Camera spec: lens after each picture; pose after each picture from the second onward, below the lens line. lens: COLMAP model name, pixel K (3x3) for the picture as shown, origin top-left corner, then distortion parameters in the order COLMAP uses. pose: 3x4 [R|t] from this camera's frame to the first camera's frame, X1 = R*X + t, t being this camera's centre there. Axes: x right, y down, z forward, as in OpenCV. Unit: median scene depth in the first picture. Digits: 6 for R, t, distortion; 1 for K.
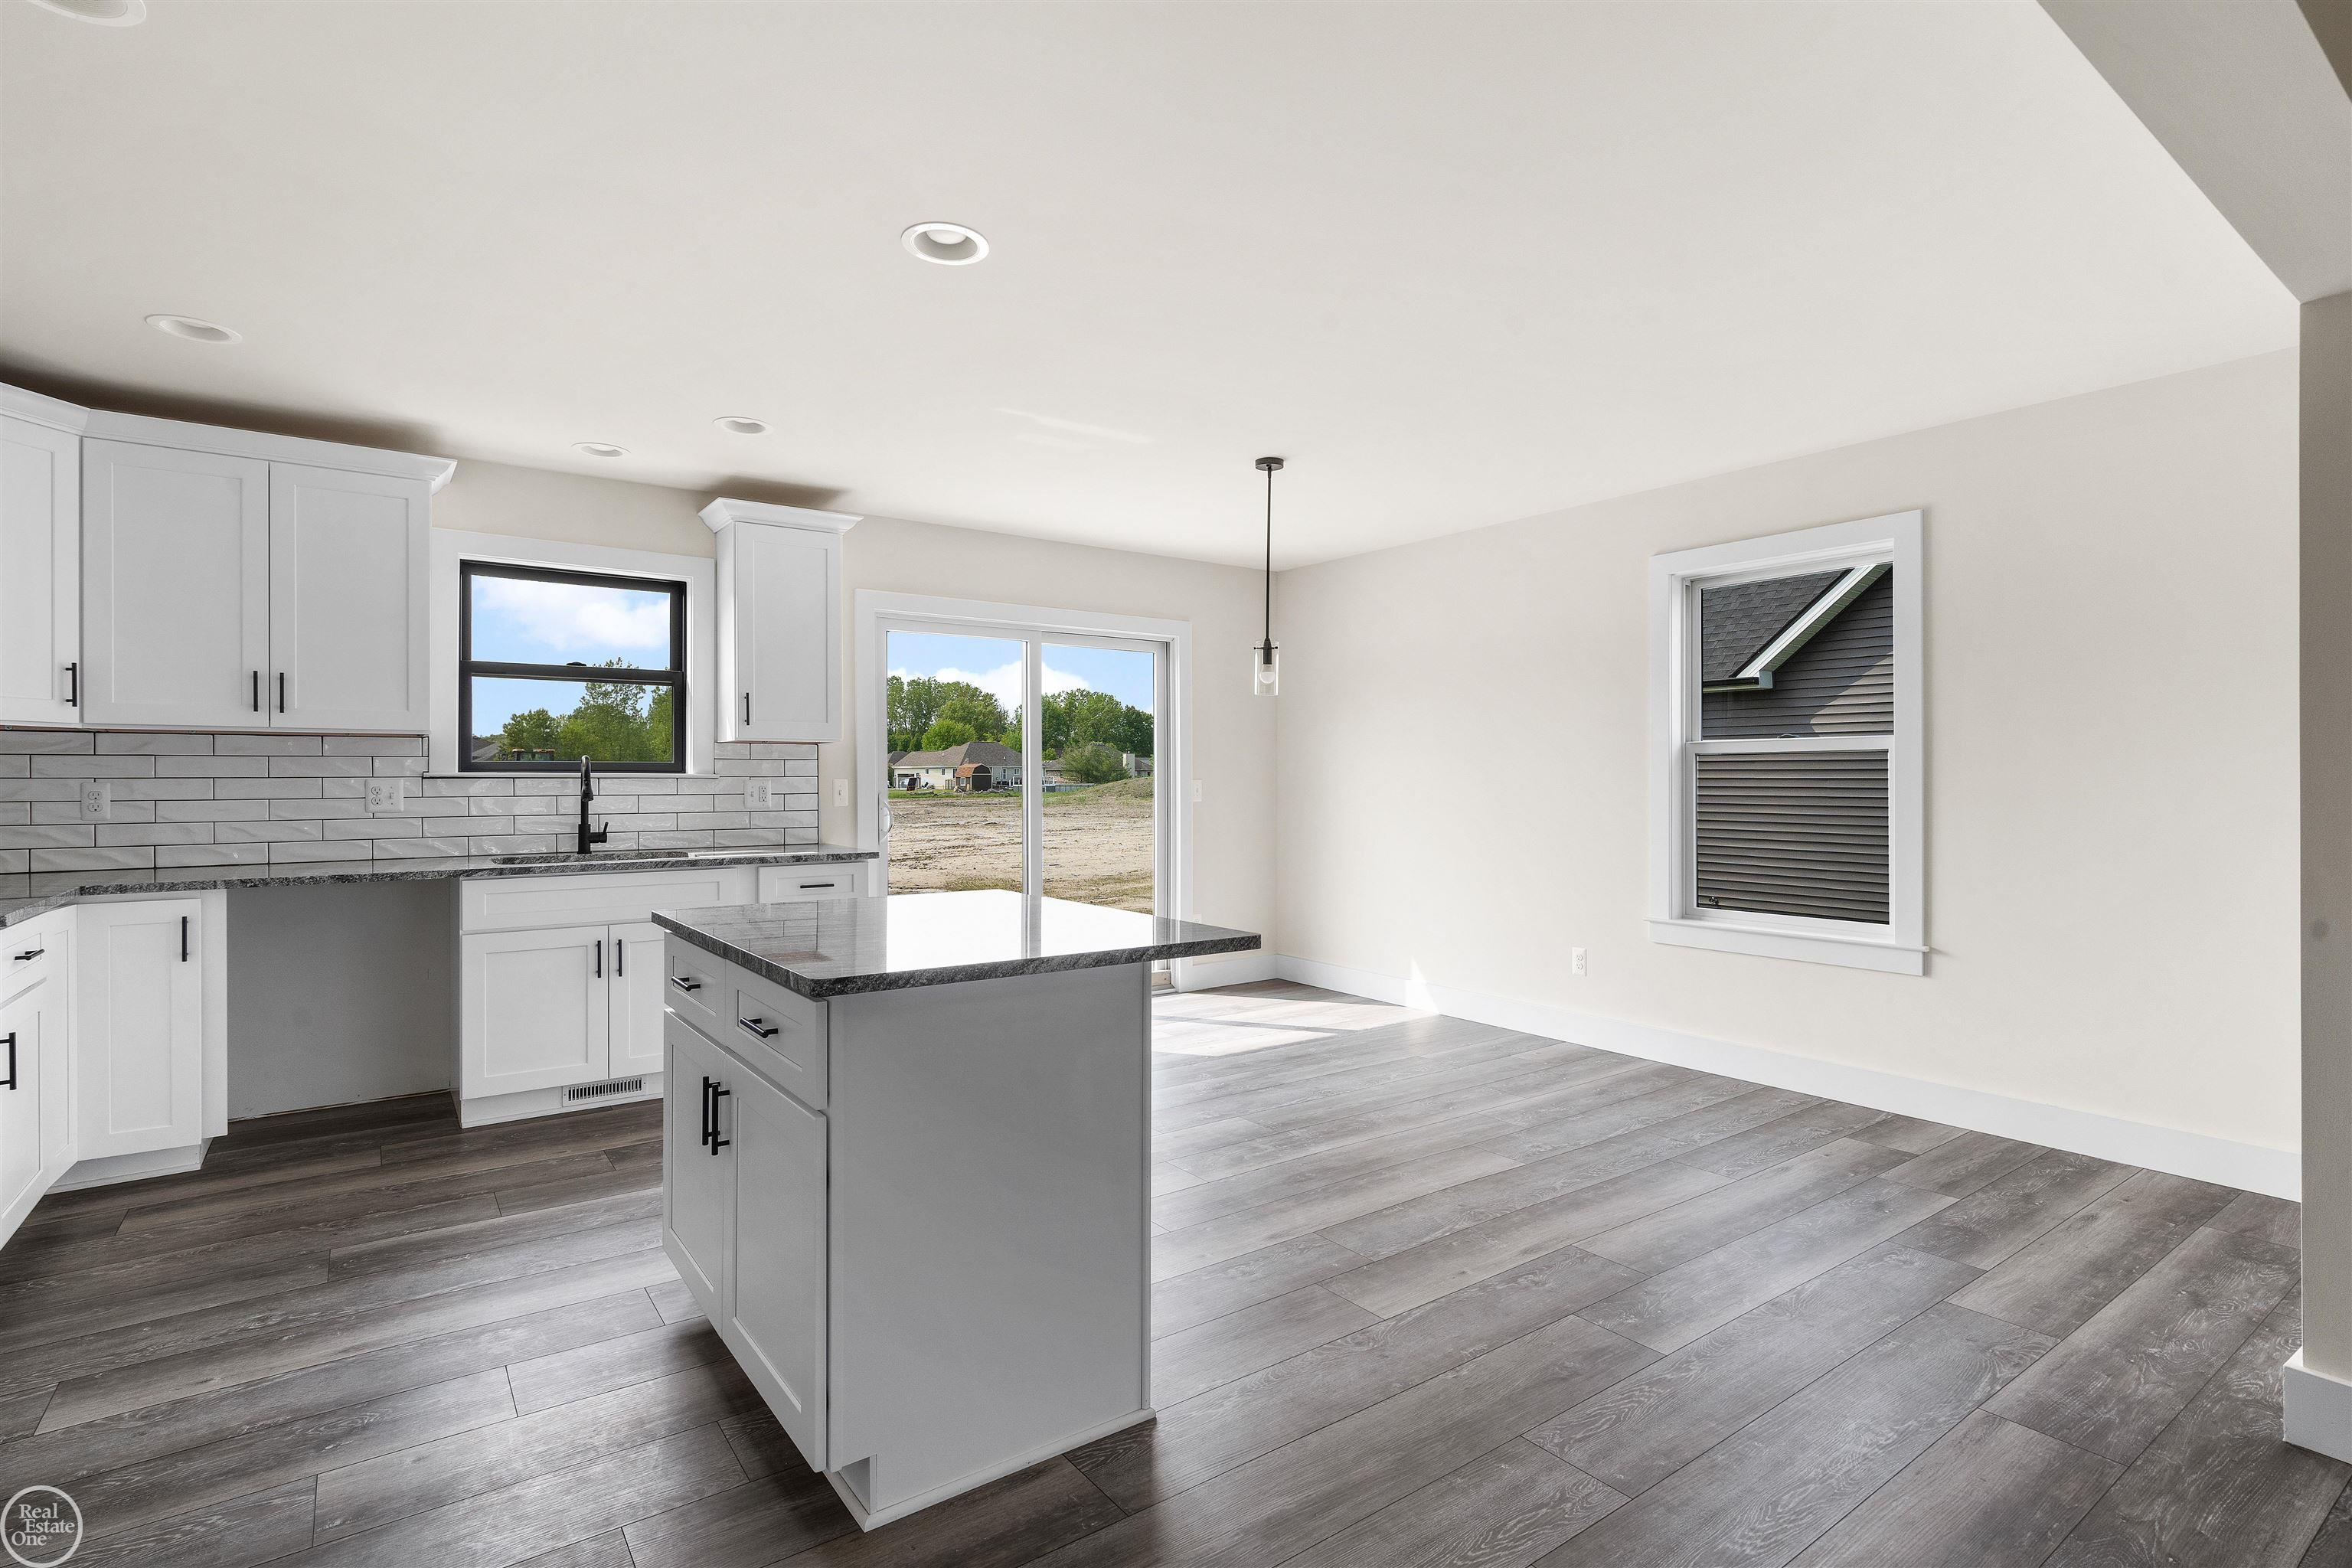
lens RADIAL K [[1127.9, 0, 1176.0], [0, 1127.9, 784.0], [0, 0, 1]] dist [-0.001066, -0.000126]
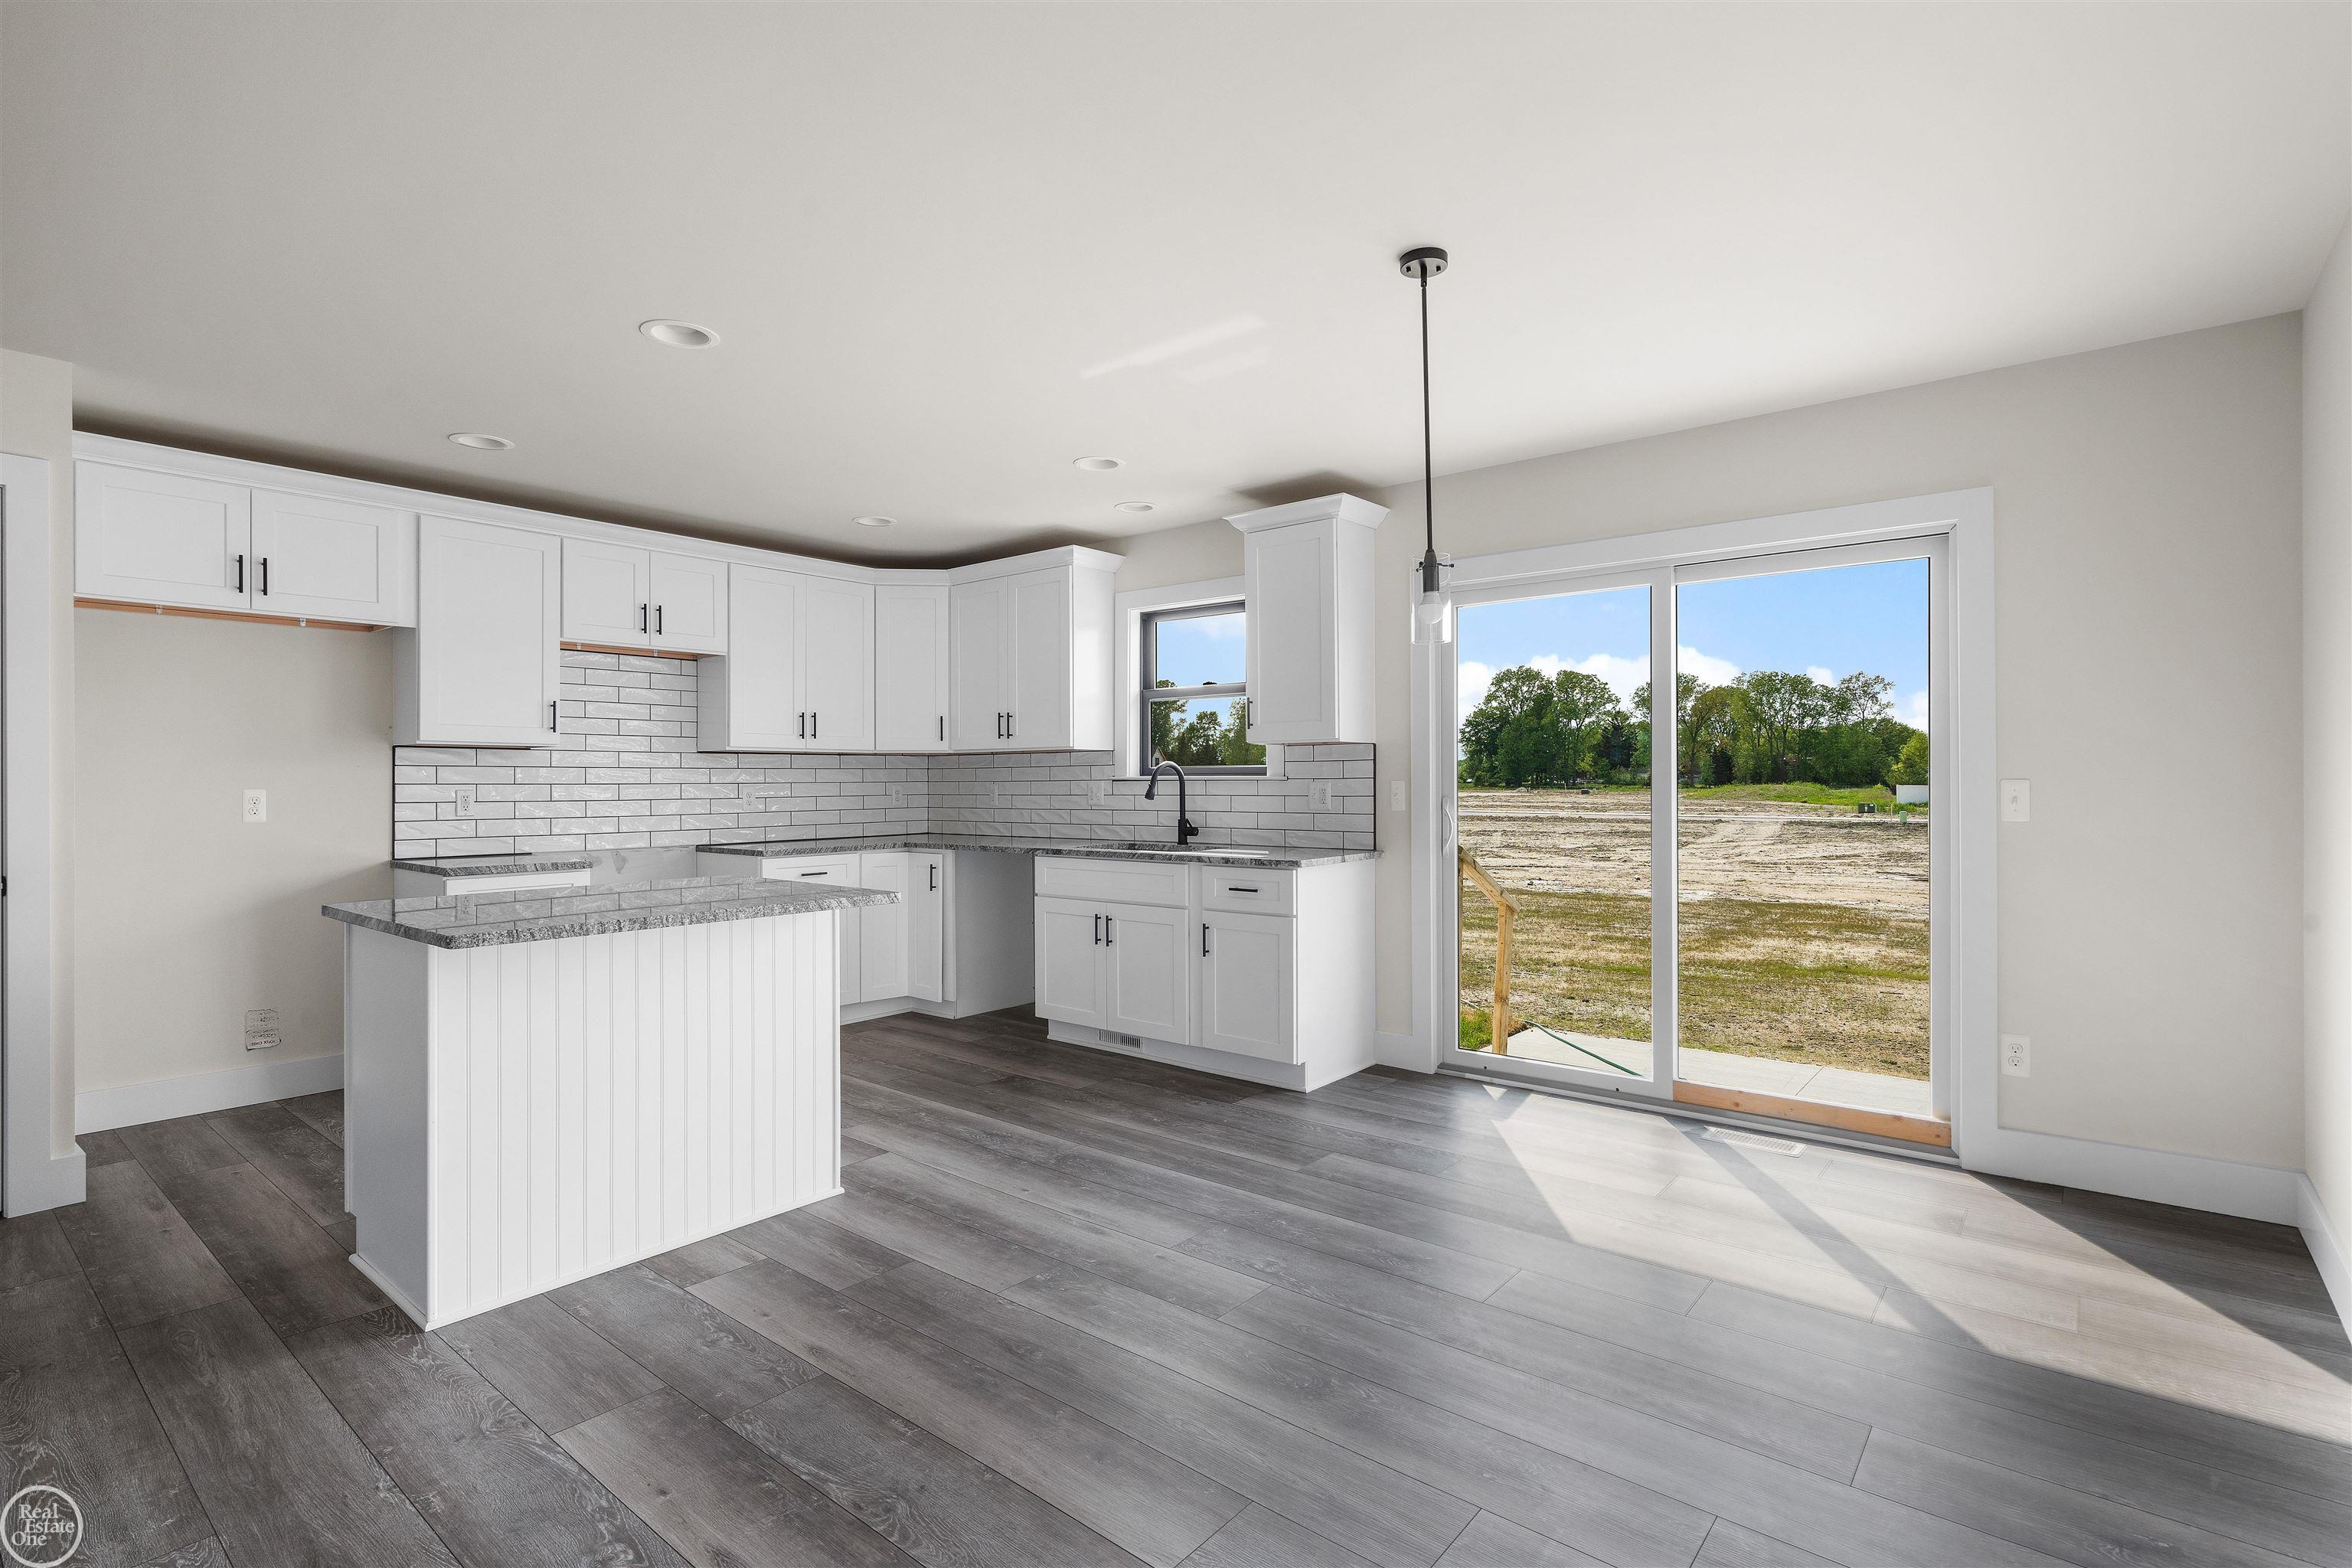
lens RADIAL K [[1127.9, 0, 1176.0], [0, 1127.9, 784.0], [0, 0, 1]] dist [-0.001066, -0.000126]
pose [[0.241828, 0.002014, -0.970317, 0.641262], [-0.000621, 0.999998, 0.001921, -0.003981], [0.970319, 0.000138, 0.241829, 0.725838]]
